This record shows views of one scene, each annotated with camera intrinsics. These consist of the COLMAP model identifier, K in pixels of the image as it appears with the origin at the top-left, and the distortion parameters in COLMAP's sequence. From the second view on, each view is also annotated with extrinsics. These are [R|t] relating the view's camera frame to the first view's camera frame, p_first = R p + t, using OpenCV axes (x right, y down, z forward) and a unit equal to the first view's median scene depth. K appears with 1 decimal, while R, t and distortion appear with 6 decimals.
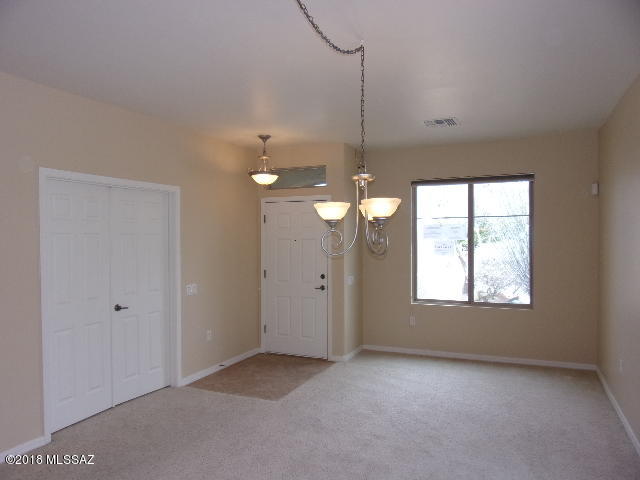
lens RADIAL K [[465.7, 0, 316.6], [0, 465.7, 245.4], [0, 0, 1]] dist [-0.034839, 0.007522]
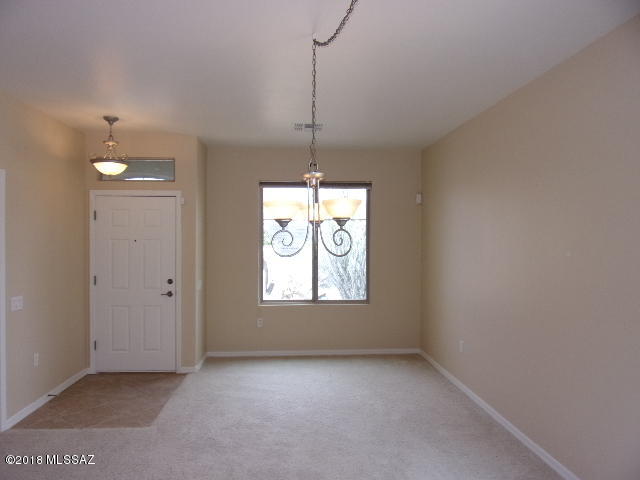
lens RADIAL K [[465.7, 0, 316.6], [0, 465.7, 245.4], [0, 0, 1]] dist [-0.034839, 0.007522]
pose [[0.878430, 0.002595, 0.477864, -0.184363], [-0.001240, 0.999994, -0.003152, 0.000231], [-0.477869, 0.002177, 0.878428, 0.079462]]
